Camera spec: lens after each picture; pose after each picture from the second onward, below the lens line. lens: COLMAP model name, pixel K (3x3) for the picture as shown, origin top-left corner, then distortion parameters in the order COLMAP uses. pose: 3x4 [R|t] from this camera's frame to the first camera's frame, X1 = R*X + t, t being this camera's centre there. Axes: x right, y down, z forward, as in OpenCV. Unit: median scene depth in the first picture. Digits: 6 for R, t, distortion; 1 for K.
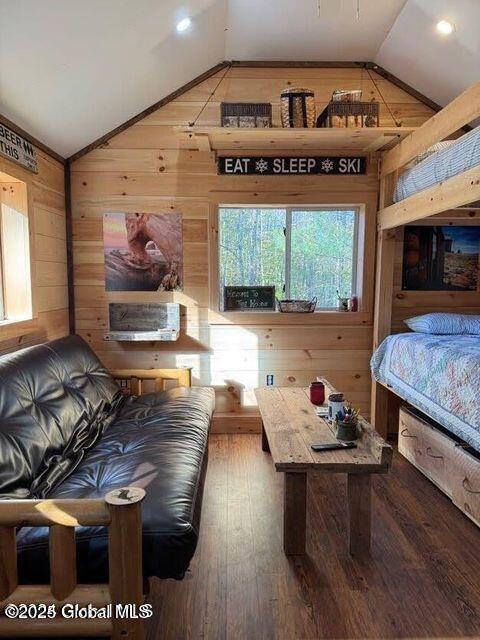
lens RADIAL K [[441.0, 0, 241.1], [0, 441.0, 324.9], [0, 0, 1]] dist [0.036480, -0.054680]
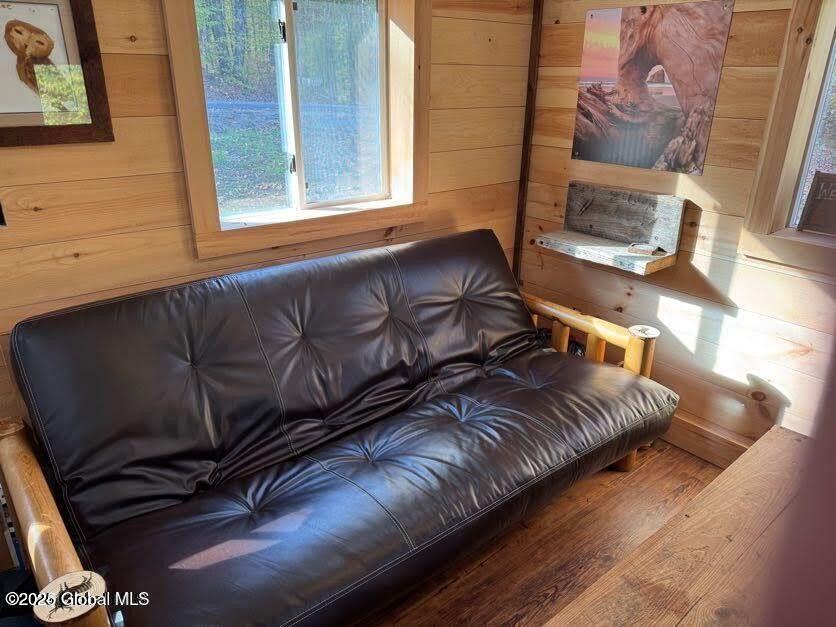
lens RADIAL K [[576.1, 0, 423.6], [0, 576.1, 318.7], [0, 0, 1]] dist [0.036480, -0.054680]
pose [[0.589371, 0.315497, -0.743710, 0.216035], [-0.091549, 0.940742, 0.326532, -0.110507], [0.802659, -0.124362, 0.583329, 0.372373]]
